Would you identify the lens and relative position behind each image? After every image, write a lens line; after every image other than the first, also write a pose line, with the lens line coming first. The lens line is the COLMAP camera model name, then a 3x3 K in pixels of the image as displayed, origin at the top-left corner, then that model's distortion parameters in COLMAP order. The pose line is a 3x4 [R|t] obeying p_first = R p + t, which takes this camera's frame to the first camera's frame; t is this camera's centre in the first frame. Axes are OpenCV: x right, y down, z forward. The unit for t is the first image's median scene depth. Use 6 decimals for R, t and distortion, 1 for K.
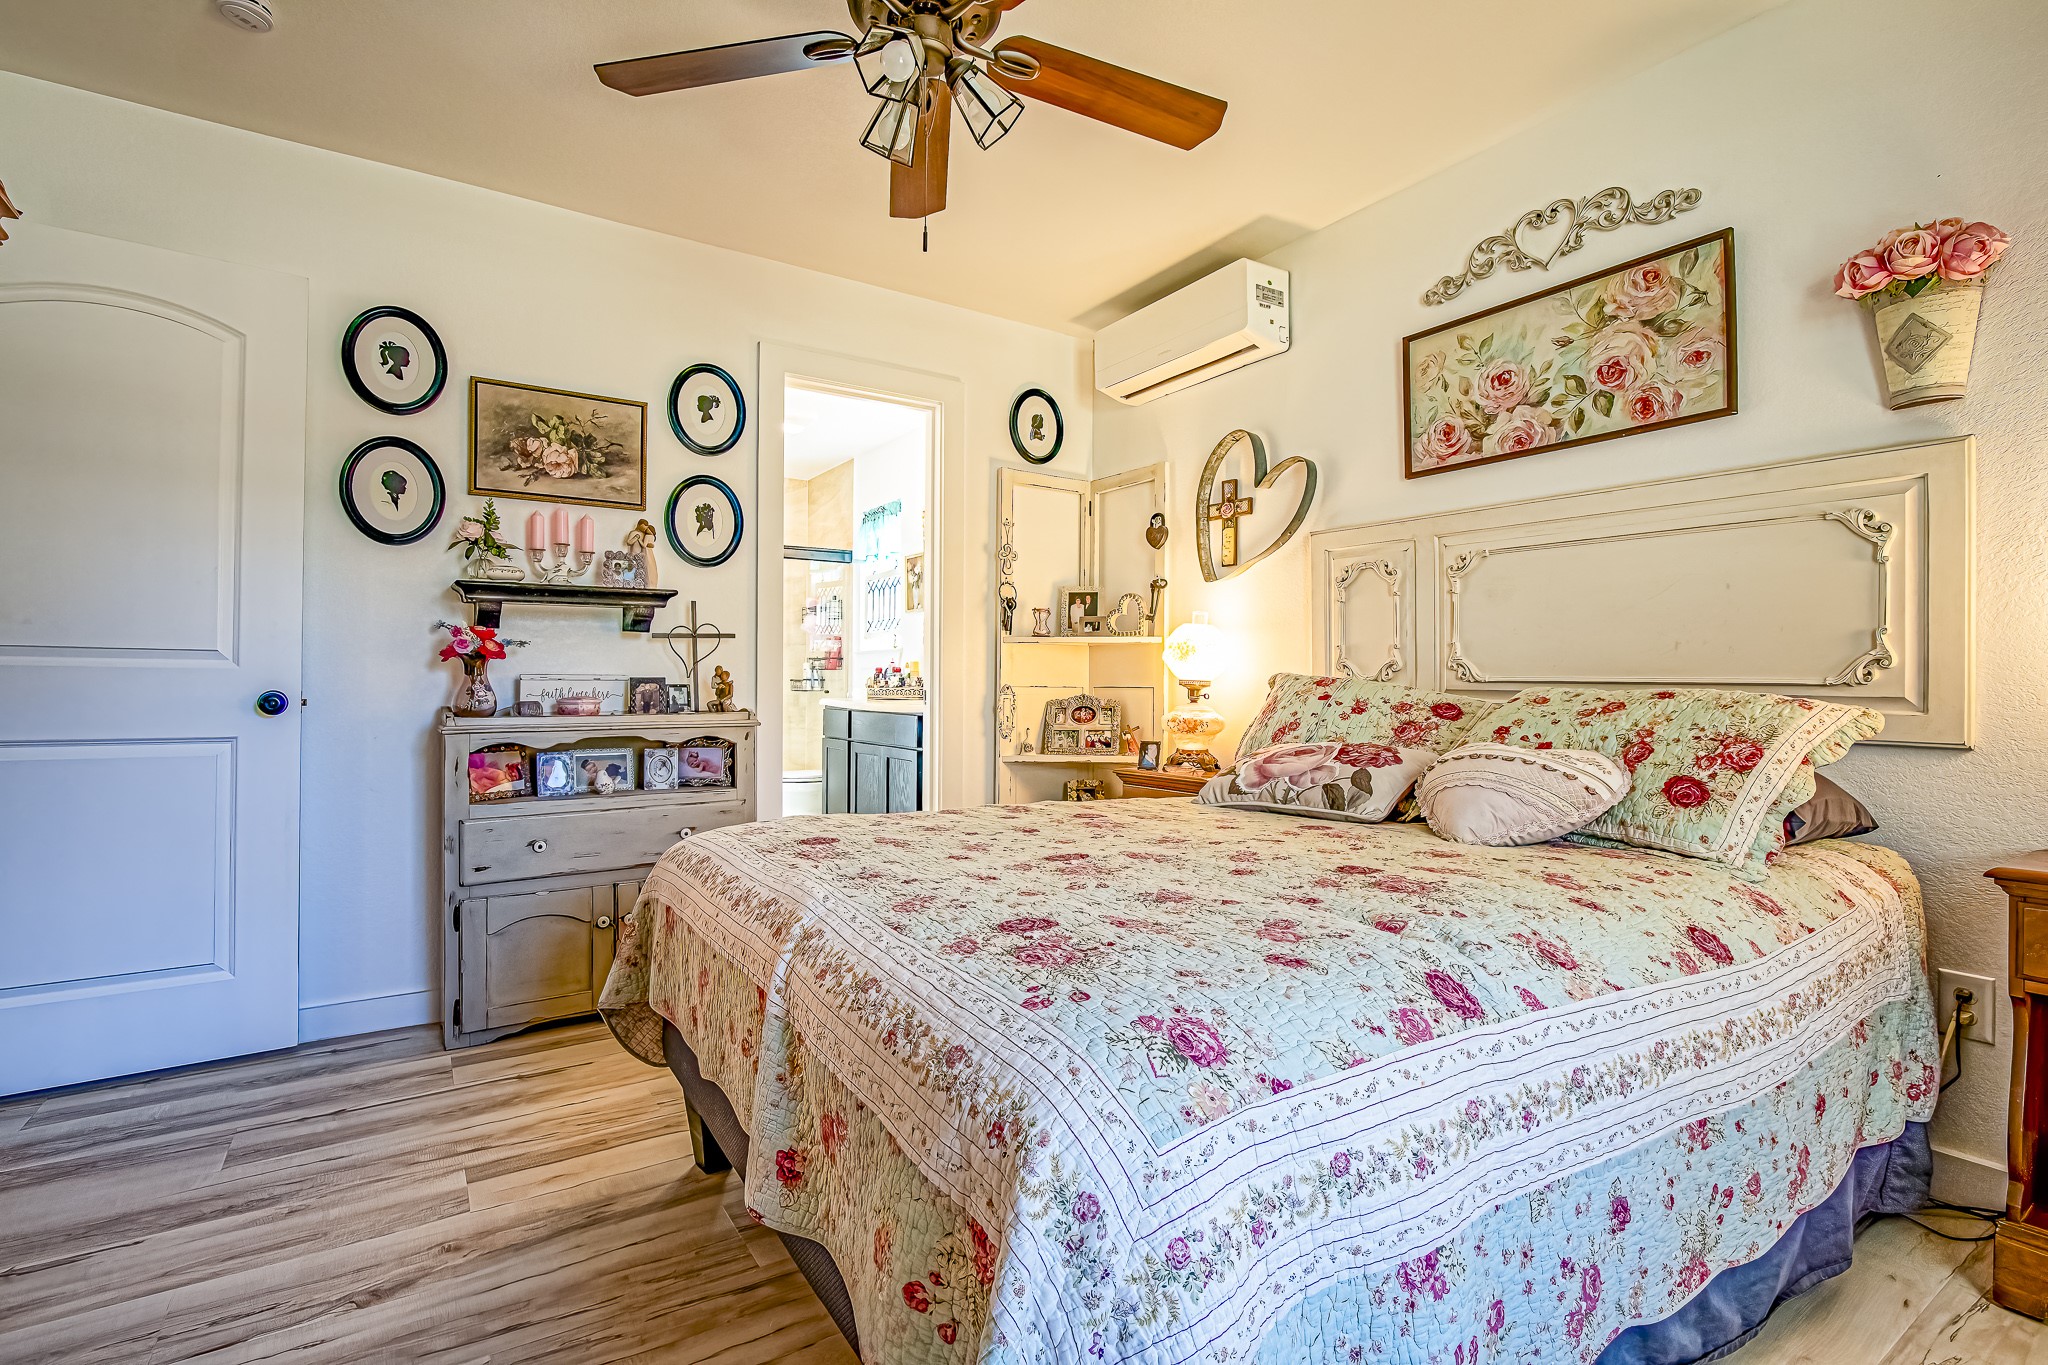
lens RADIAL K [[966.1, 0, 1046.4], [0, 966.1, 678.4], [0, 0, 1]] dist [-0.003928, -0.000788]
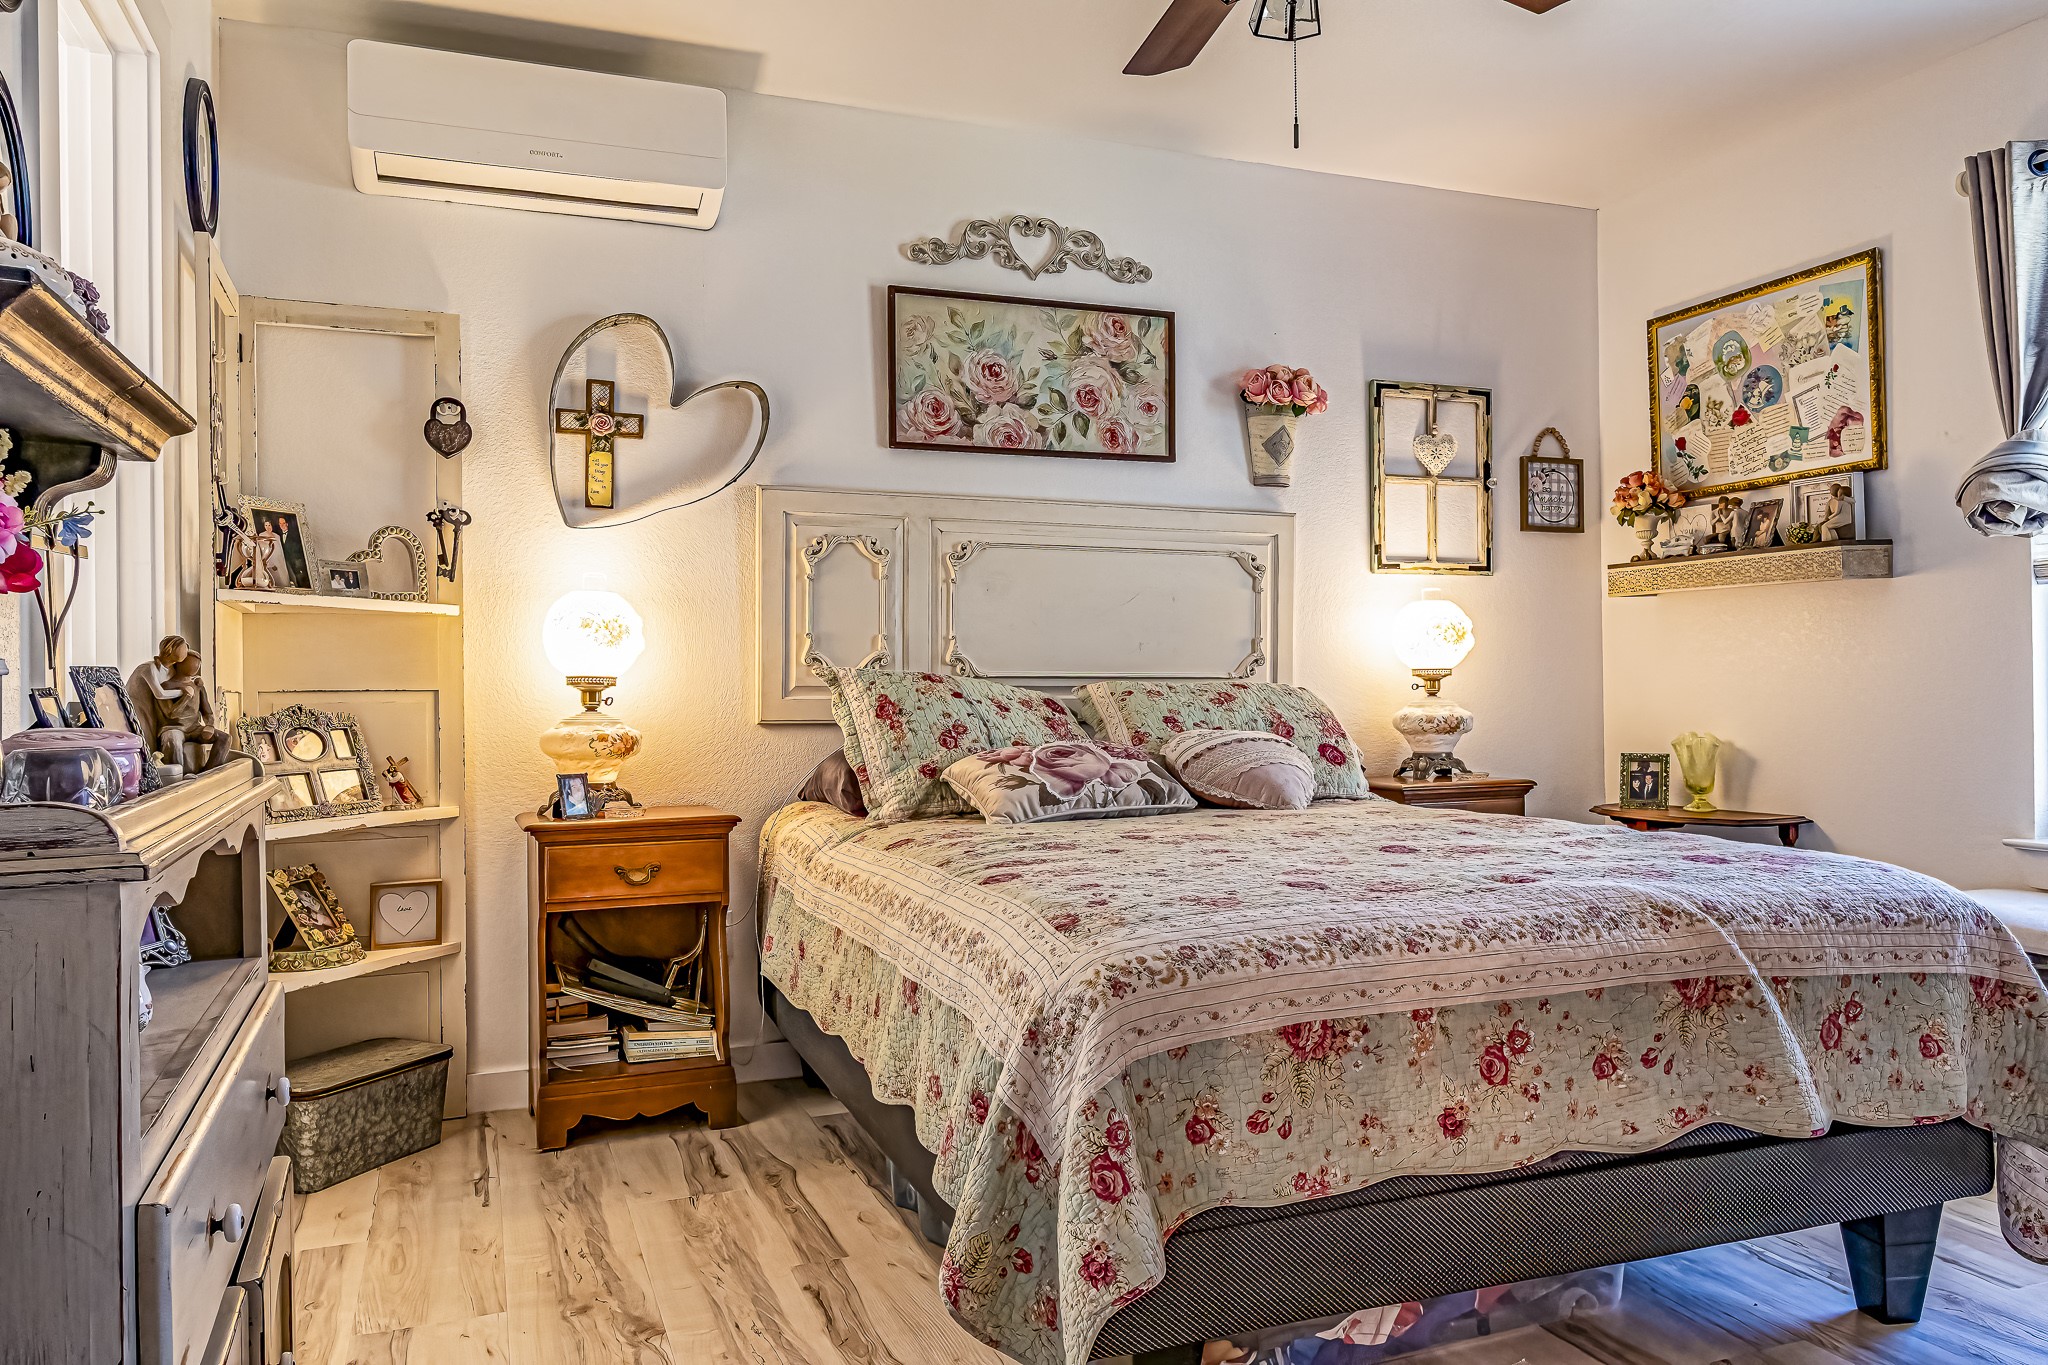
lens RADIAL K [[1424.1, 0, 1020.3], [0, 1424.1, 671.7], [0, 0, 1]] dist [0.018105, -0.009213]
pose [[0.222268, 0.000724, 0.974985, -0.929375], [0.001517, 0.999998, -0.001088, -0.000322], [-0.974984, 0.001721, 0.222267, 0.639248]]
